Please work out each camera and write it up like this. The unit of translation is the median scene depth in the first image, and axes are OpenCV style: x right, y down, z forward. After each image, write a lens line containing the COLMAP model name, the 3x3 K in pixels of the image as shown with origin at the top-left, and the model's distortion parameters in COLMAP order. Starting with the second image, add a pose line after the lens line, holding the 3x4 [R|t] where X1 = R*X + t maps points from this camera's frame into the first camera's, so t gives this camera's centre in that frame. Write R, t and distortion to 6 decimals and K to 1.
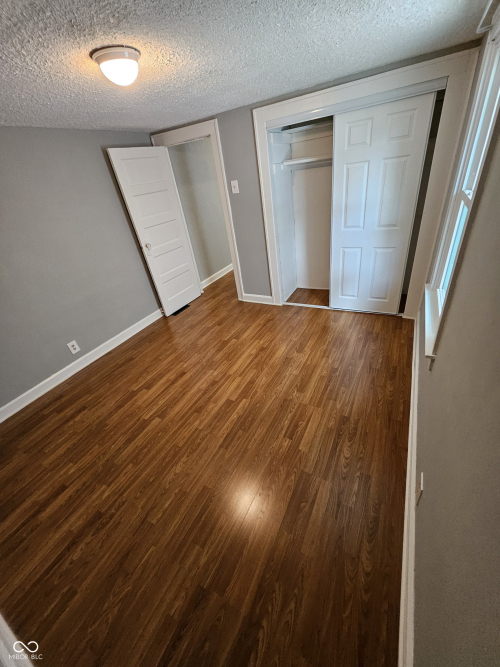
lens RADIAL K [[262.8, 0, 255.8], [0, 262.8, 328.8], [0, 0, 1]] dist [-0.000741, -0.000235]
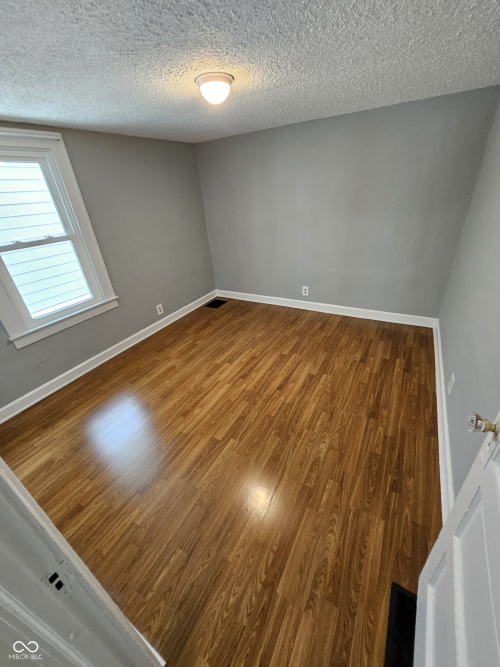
lens RADIAL K [[269.6, 0, 254.1], [0, 269.6, 328.5], [0, 0, 1]] dist [0.001818, 0.000047]
pose [[-0.978212, 0.164019, 0.127272, -0.380337], [0.193961, 0.503452, 0.841971, -0.818651], [0.074024, 0.848312, -0.524296, 1.455983]]
